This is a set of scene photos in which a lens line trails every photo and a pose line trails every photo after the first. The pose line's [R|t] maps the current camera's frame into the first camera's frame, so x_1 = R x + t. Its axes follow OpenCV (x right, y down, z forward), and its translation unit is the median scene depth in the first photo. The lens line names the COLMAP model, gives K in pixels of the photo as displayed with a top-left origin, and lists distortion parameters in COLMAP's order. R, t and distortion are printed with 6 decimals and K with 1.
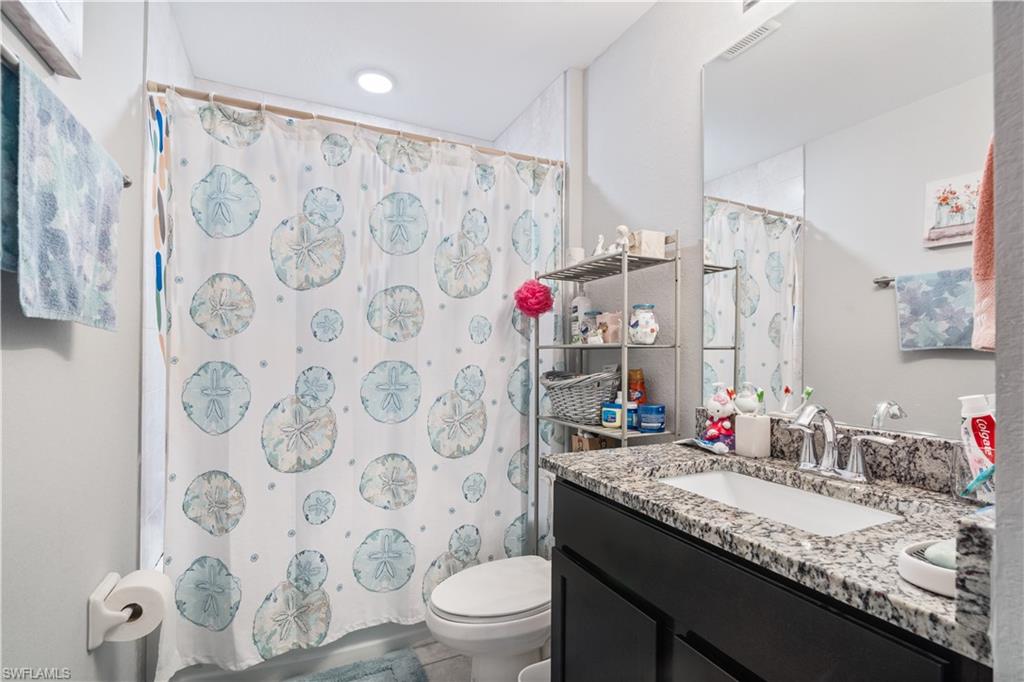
lens RADIAL K [[482.2, 0, 543.6], [0, 482.2, 340.2], [0, 0, 1]] dist [-0.008852, 0.001910]
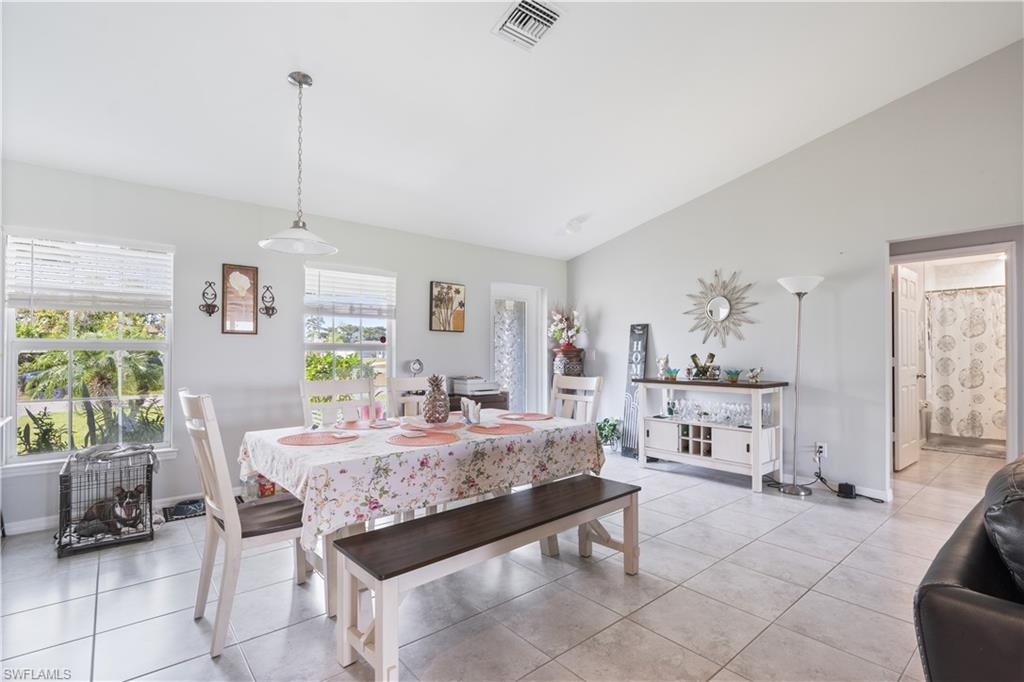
lens RADIAL K [[482.2, 0, 504.9], [0, 482.2, 357.1], [0, 0, 1]] dist [-0.008852, 0.001910]
pose [[0.204611, -0.001191, -0.978843, 2.358929], [0.034028, 0.999403, 0.005897, -0.103236], [0.978252, -0.034515, 0.204530, -3.240591]]
